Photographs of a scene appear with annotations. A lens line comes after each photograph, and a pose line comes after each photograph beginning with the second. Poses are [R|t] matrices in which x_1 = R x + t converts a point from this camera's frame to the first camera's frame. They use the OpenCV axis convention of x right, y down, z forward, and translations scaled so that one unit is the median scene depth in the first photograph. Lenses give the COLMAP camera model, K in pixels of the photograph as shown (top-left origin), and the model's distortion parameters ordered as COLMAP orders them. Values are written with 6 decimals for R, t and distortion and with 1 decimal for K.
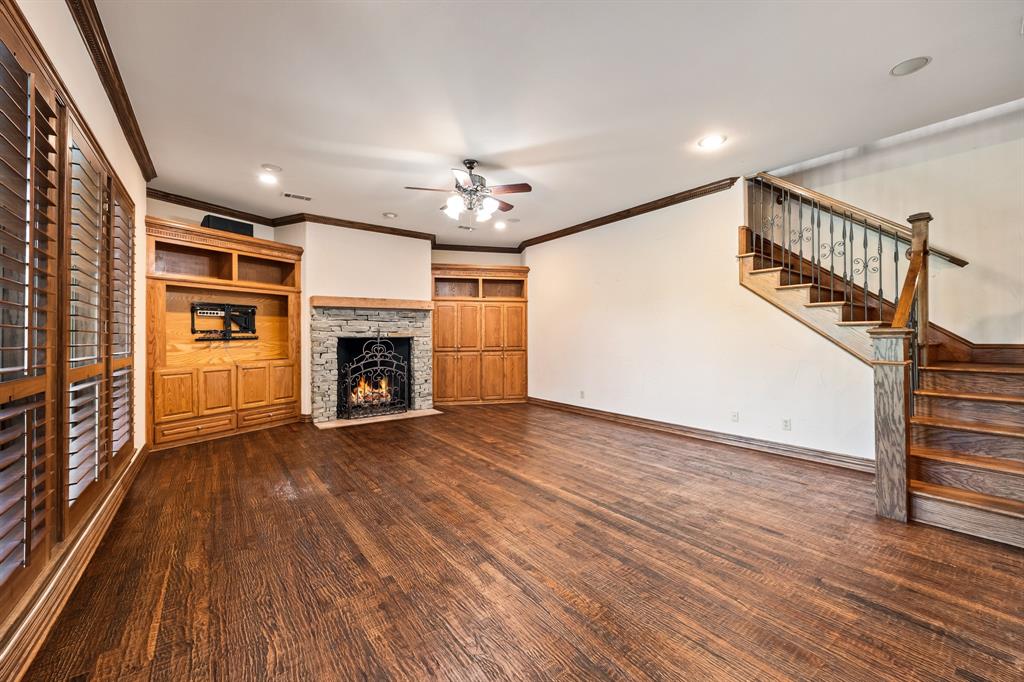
lens RADIAL K [[396.2, 0, 514.1], [0, 396.2, 335.4], [0, 0, 1]] dist [-0.001431, -0.000171]
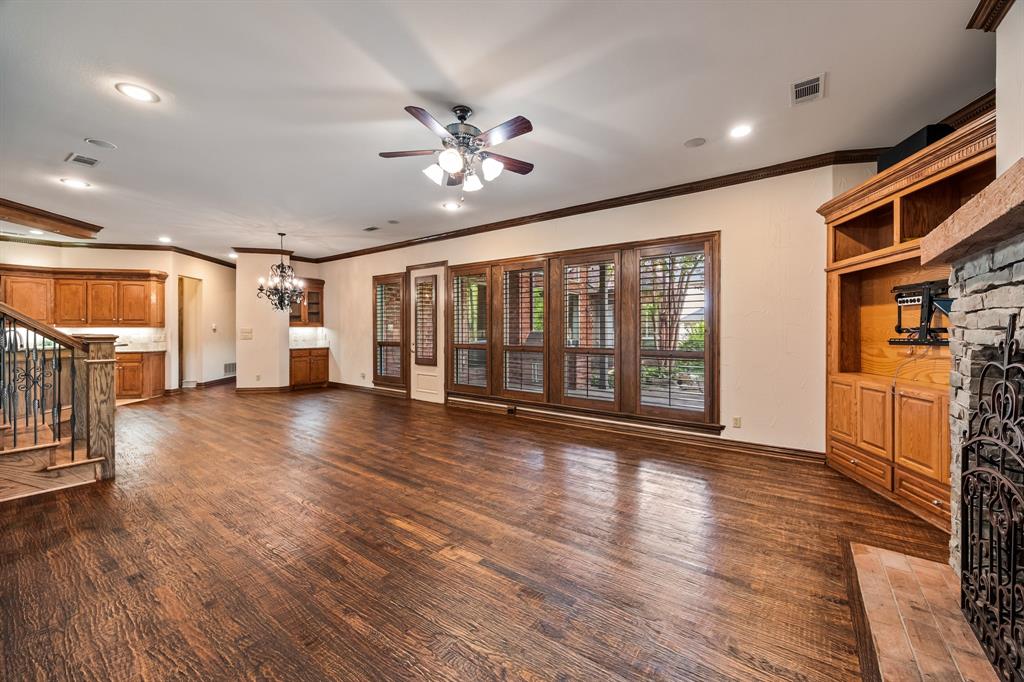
lens RADIAL K [[396.2, 0, 514.1], [0, 396.2, 335.4], [0, 0, 1]] dist [-0.001431, -0.000171]
pose [[-0.954813, 0.006247, -0.297143, 0.019897], [0.005319, 0.999978, 0.003932, -0.007101], [0.297161, 0.002174, -0.954825, 1.440016]]
